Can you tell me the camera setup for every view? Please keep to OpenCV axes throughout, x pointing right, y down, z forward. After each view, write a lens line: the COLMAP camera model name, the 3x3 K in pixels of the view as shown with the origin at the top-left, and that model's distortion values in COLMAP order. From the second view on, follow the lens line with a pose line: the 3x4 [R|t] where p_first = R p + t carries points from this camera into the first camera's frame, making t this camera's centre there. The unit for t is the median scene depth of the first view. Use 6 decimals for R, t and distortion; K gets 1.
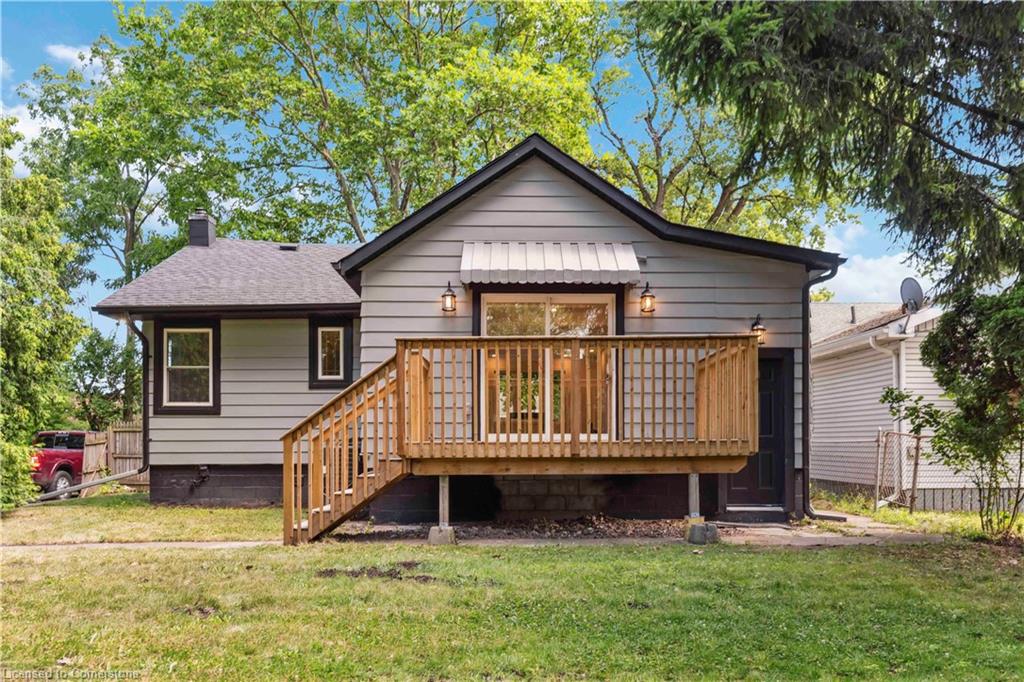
lens RADIAL K [[762.8, 0, 511.2], [0, 762.8, 279.3], [0, 0, 1]] dist [-0.002666, 0.001570]
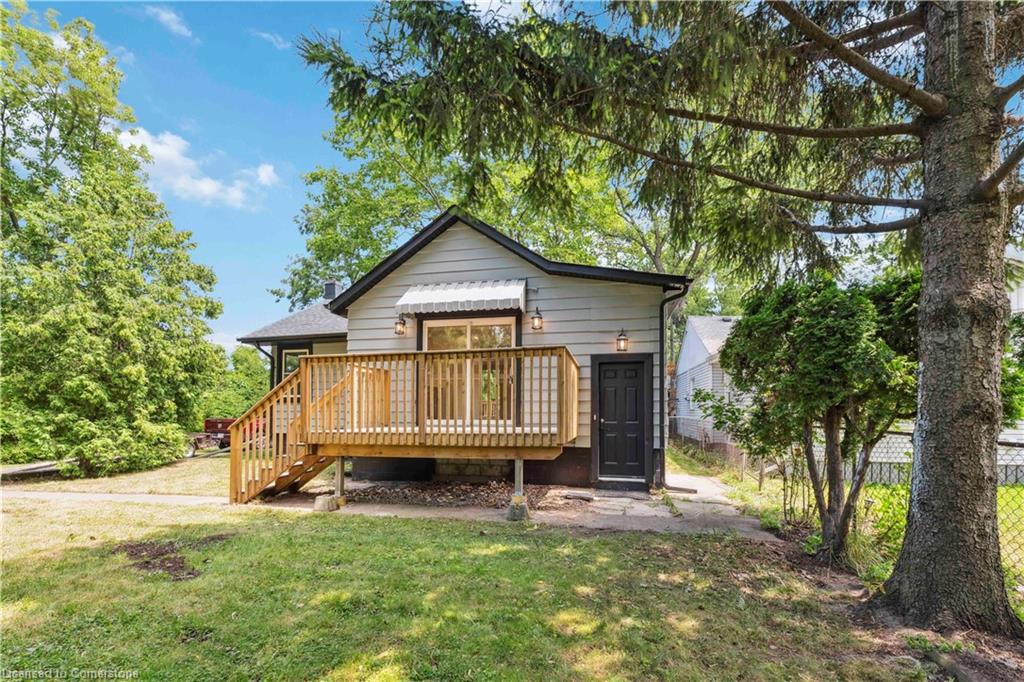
lens RADIAL K [[439.7, 0, 515.5], [0, 439.7, 317.9], [0, 0, 1]] dist [0.001624, 0.000233]
pose [[0.974141, -0.044752, -0.221465, 0.313649], [0.047973, 0.998806, 0.009185, 0.013927], [0.220789, -0.019572, 0.975125, 0.239631]]
